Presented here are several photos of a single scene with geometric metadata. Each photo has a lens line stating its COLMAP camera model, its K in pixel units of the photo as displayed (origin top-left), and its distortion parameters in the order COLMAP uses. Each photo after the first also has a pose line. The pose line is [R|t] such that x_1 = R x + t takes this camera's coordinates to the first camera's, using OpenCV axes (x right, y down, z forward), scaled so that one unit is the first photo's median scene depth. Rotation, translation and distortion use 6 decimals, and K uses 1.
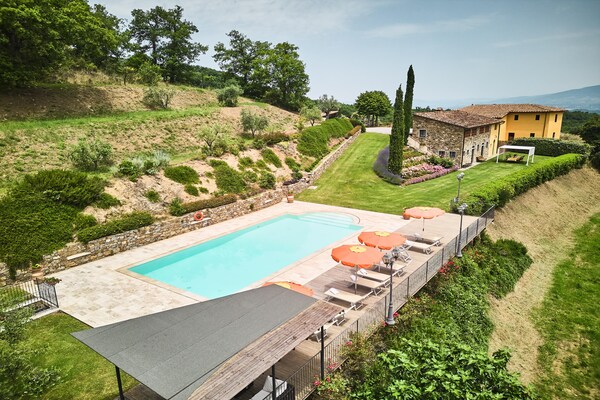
lens RADIAL K [[434.8, 0, 289.2], [0, 434.8, 181.4], [0, 0, 1]] dist [0.046739, -0.041901]
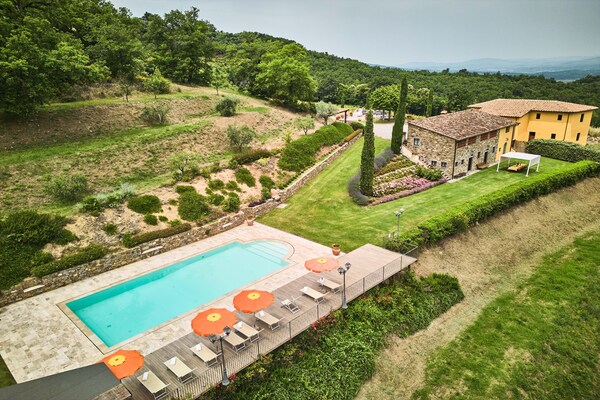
lens RADIAL K [[434.8, 0, 287.8], [0, 434.8, 188.2], [0, 0, 1]] dist [0.046739, -0.041901]
pose [[0.988910, 0.030200, -0.145410, 0.259097], [-0.015794, 0.994939, 0.099228, -0.158776], [0.147671, -0.095831, 0.984383, -0.062635]]
